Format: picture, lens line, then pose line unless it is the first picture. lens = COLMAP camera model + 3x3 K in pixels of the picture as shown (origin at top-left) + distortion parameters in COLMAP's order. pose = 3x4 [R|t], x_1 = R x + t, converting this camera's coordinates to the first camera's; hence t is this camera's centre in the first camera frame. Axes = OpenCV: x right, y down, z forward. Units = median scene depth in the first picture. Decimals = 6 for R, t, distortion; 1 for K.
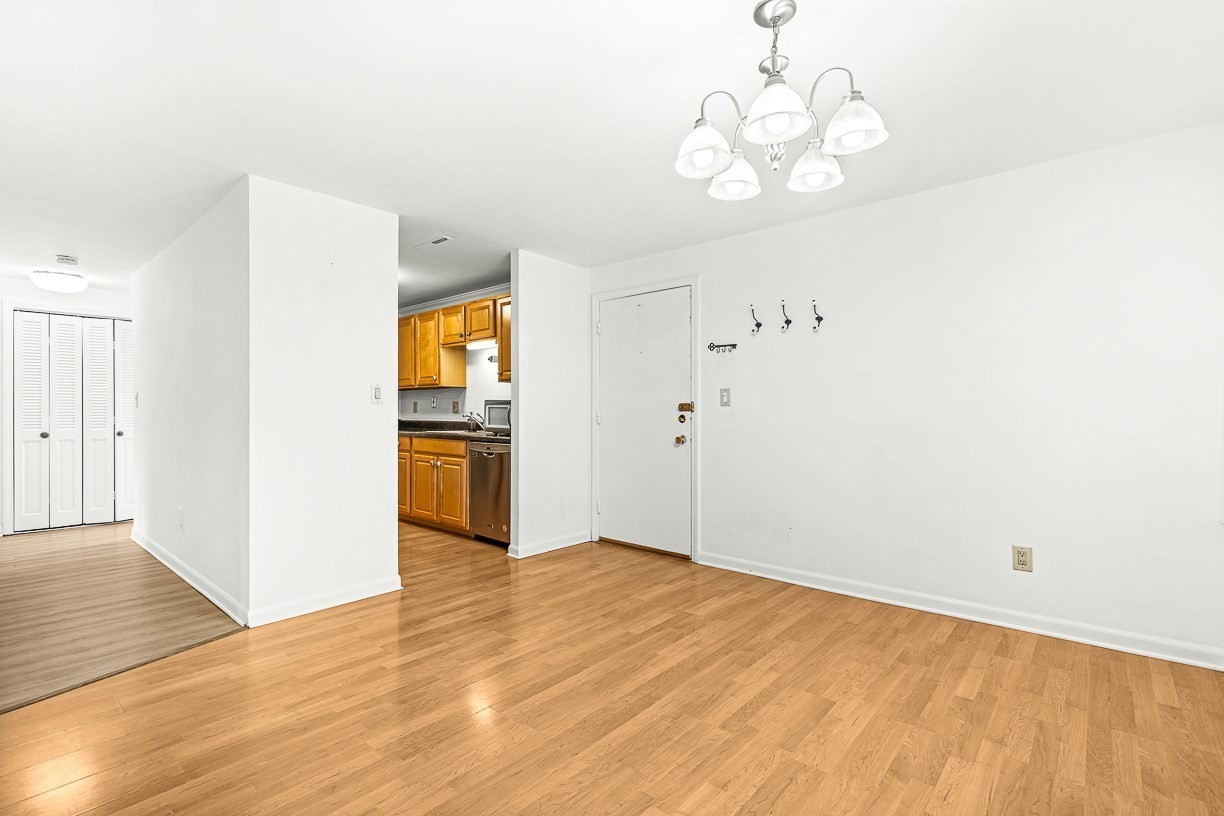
lens RADIAL K [[565.7, 0, 607.0], [0, 565.7, 408.4], [0, 0, 1]] dist [-0.001100, 0.001472]
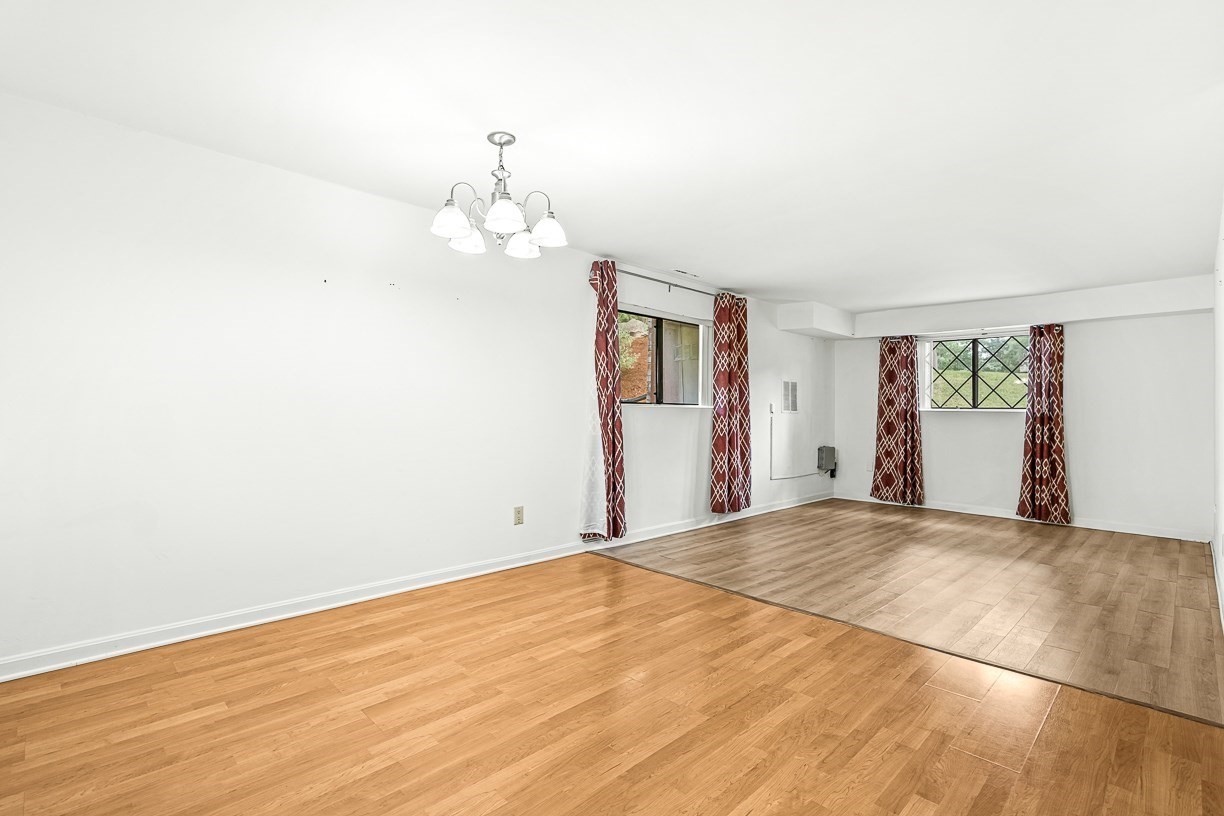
lens RADIAL K [[565.7, 0, 606.4], [0, 565.7, 398.0], [0, 0, 1]] dist [-0.001100, 0.001472]
pose [[-0.997446, -0.009960, 0.070721, -0.043884], [-0.011507, 0.999703, -0.021505, 0.004497], [-0.070486, -0.022264, -0.997264, 1.189605]]
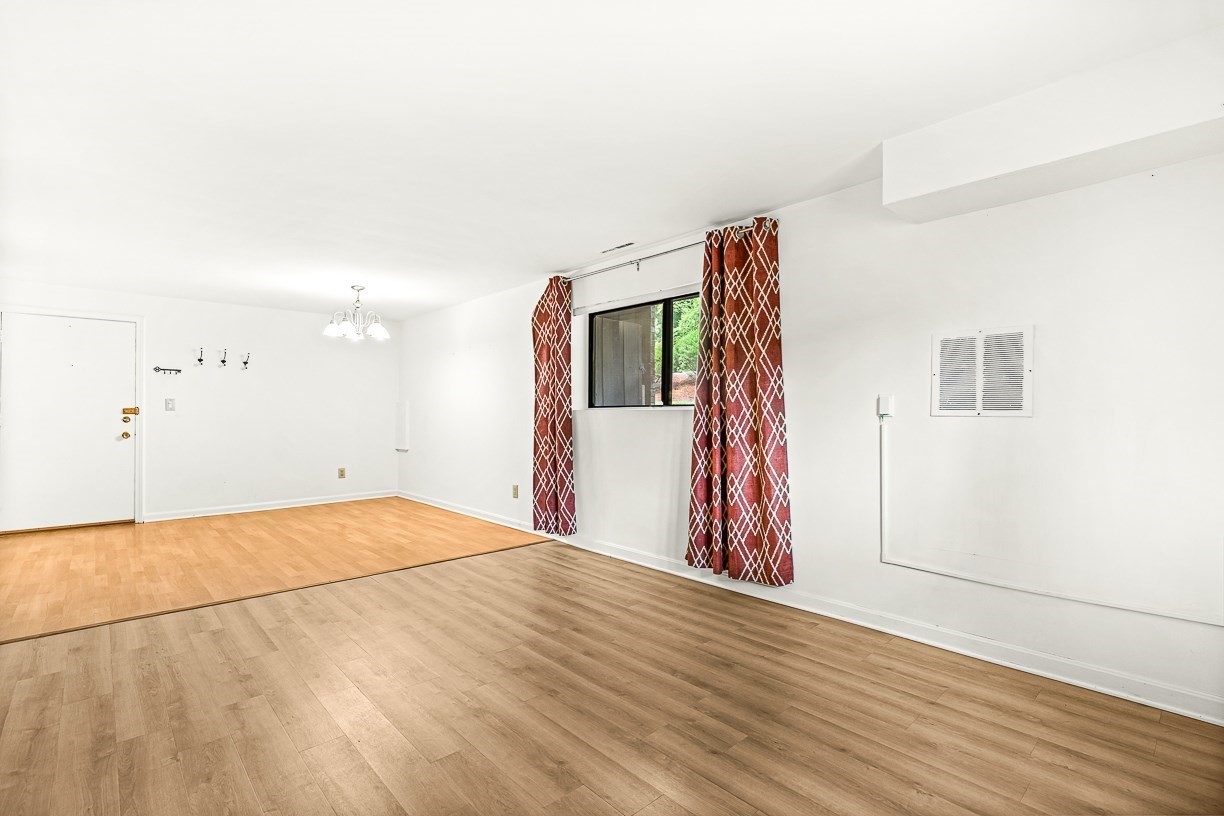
lens RADIAL K [[565.7, 0, 621.7], [0, 565.7, 403.2], [0, 0, 1]] dist [-0.001100, 0.001472]
pose [[0.091003, 0.018719, 0.995675, -1.323226], [-0.000965, 0.999825, -0.018709, 0.003669], [-0.995850, 0.000742, 0.091005, -0.366193]]
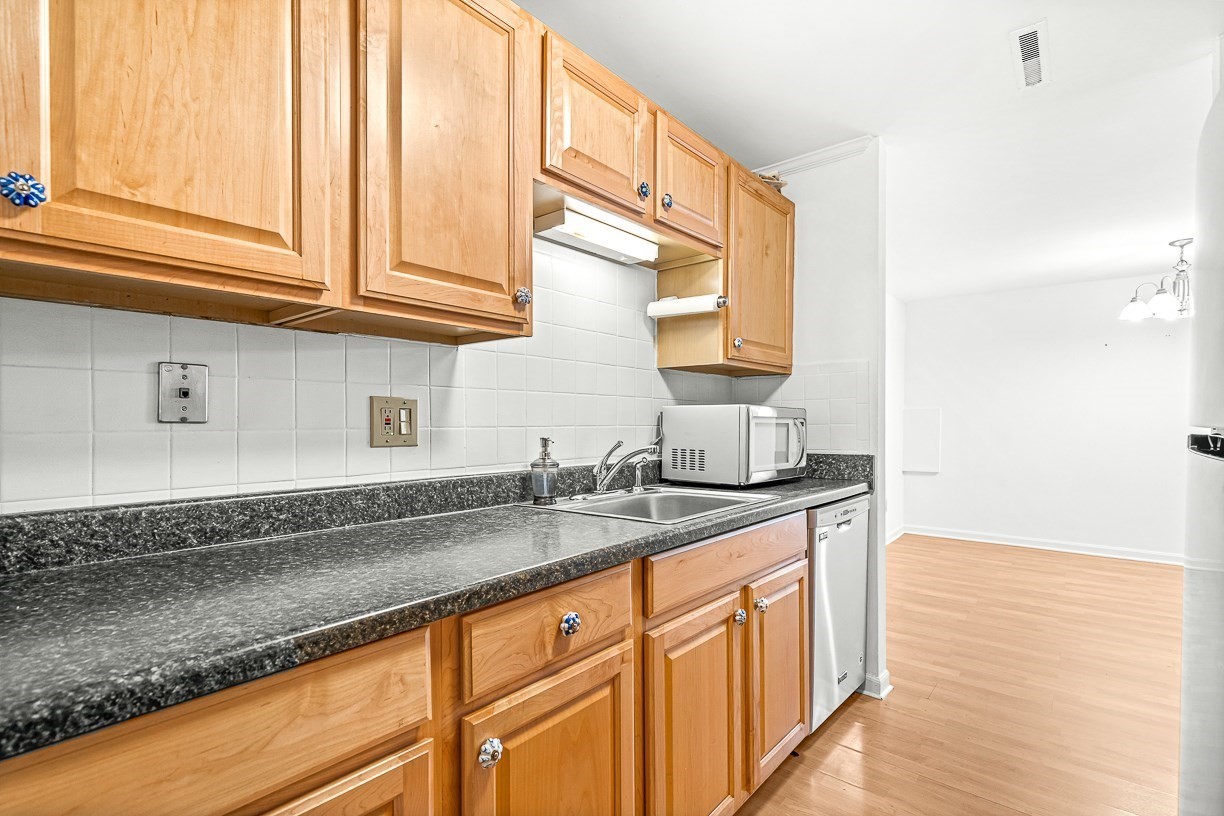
lens RADIAL K [[573.5, 0, 616.2], [0, 573.5, 414.0], [0, 0, 1]] dist [-0.000762, 0.000005]
pose [[-0.042506, 0.008158, 0.999063, -0.871939], [-0.006155, 0.999946, -0.008427, -0.006383], [-0.999077, -0.006507, -0.042454, 1.569539]]
